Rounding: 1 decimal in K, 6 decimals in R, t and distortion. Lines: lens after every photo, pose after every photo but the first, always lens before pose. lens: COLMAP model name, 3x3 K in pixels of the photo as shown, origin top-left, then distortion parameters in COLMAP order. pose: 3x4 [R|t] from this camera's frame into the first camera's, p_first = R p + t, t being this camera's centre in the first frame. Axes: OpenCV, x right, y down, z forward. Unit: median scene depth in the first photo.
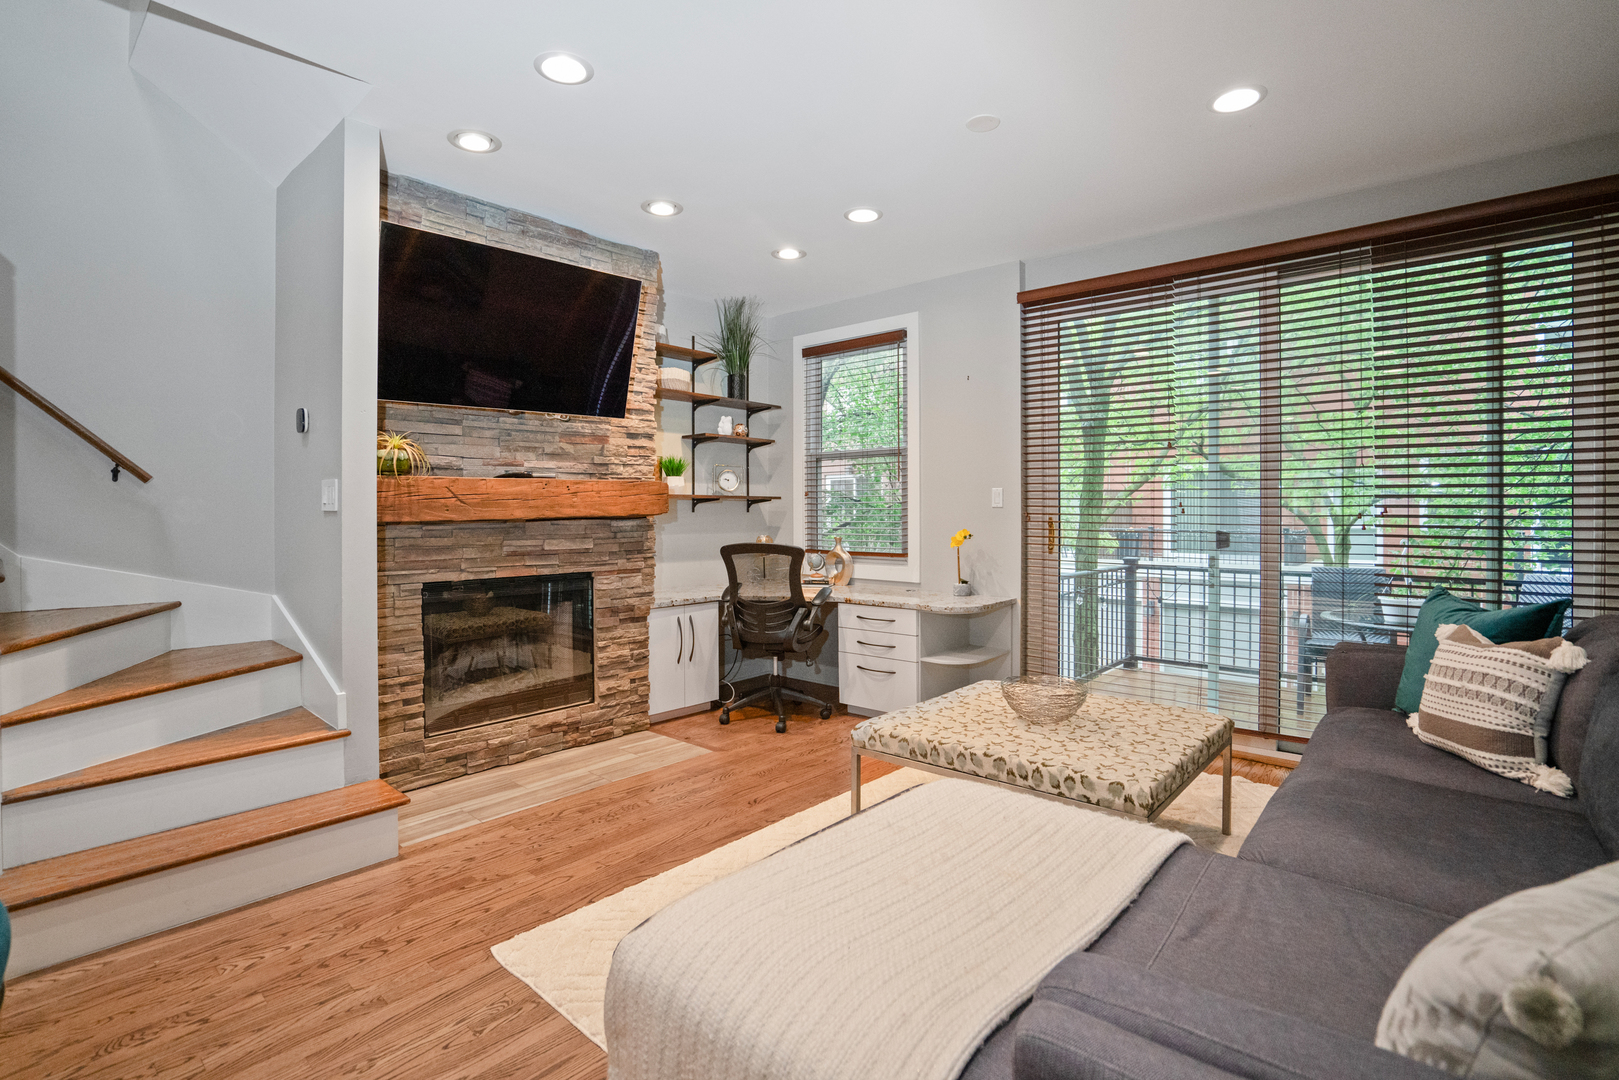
lens RADIAL K [[762.5, 0, 797.0], [0, 762.5, 514.7], [0, 0, 1]] dist [-0.065935, 0.026997]
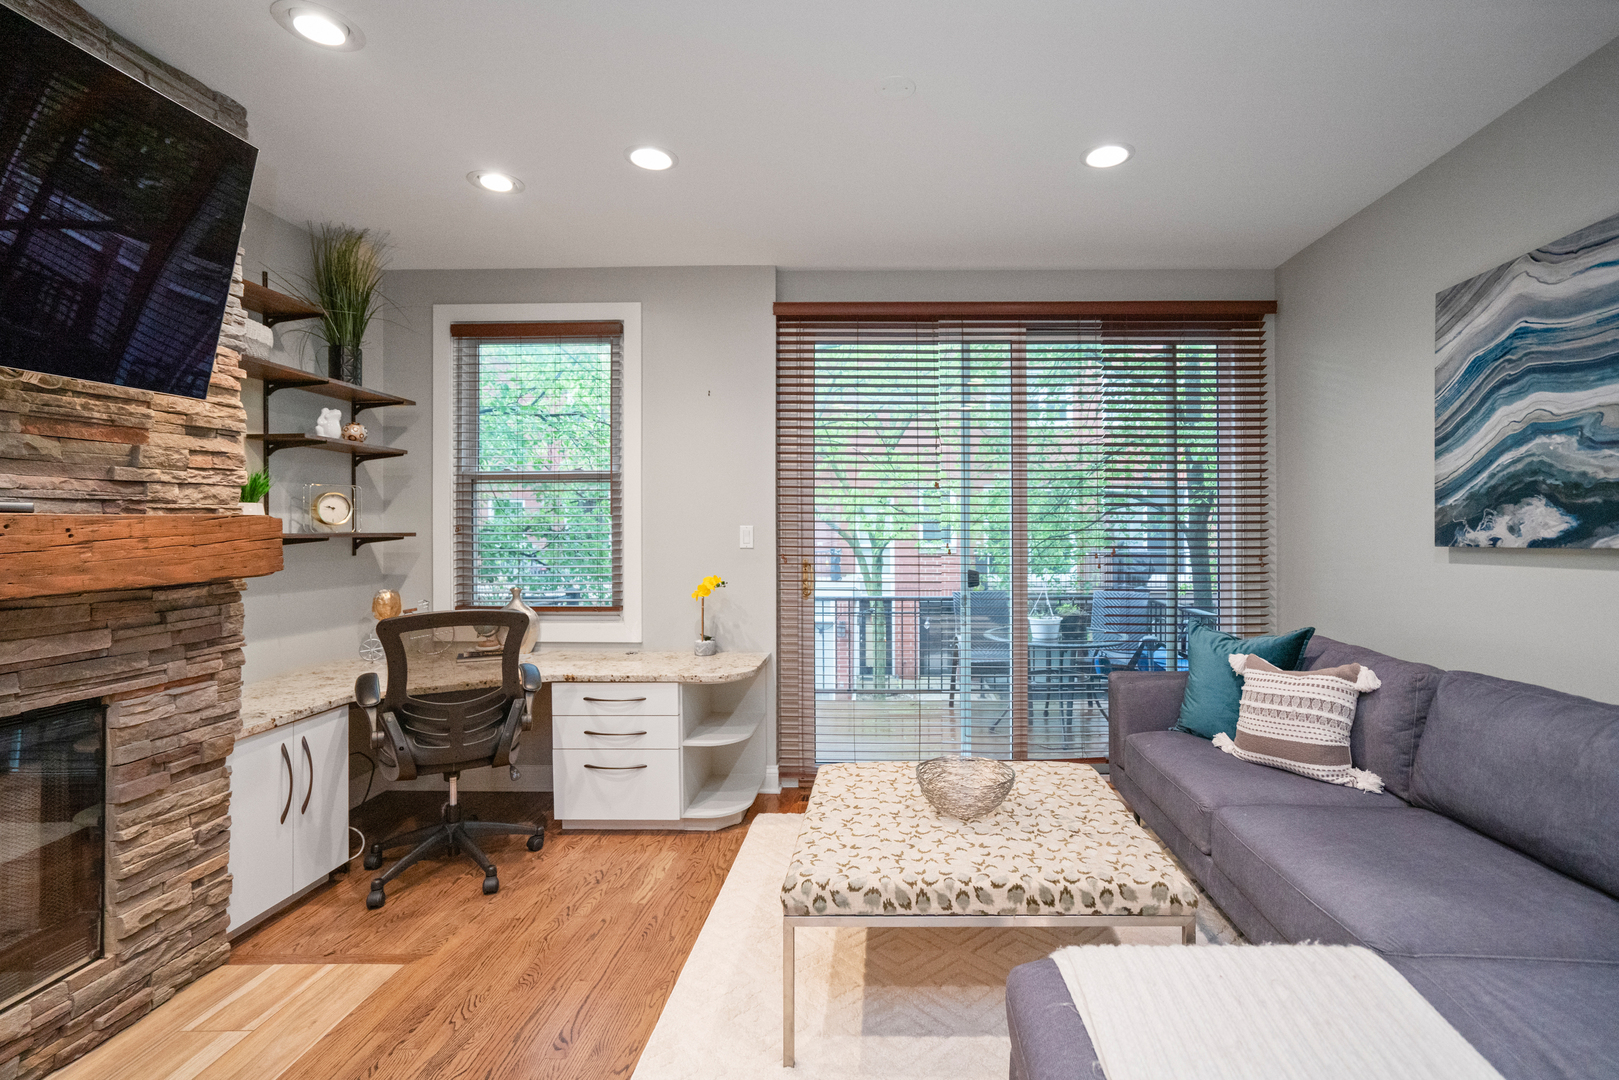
lens RADIAL K [[759.6, 0, 875.2], [0, 759.6, 528.5], [0, 0, 1]] dist [-0.022021, 0.016350]
pose [[0.754913, -0.000636, 0.655824, -0.207680], [0.004833, 0.999978, -0.004595, -0.029691], [-0.655807, 0.006638, 0.754899, 0.277260]]
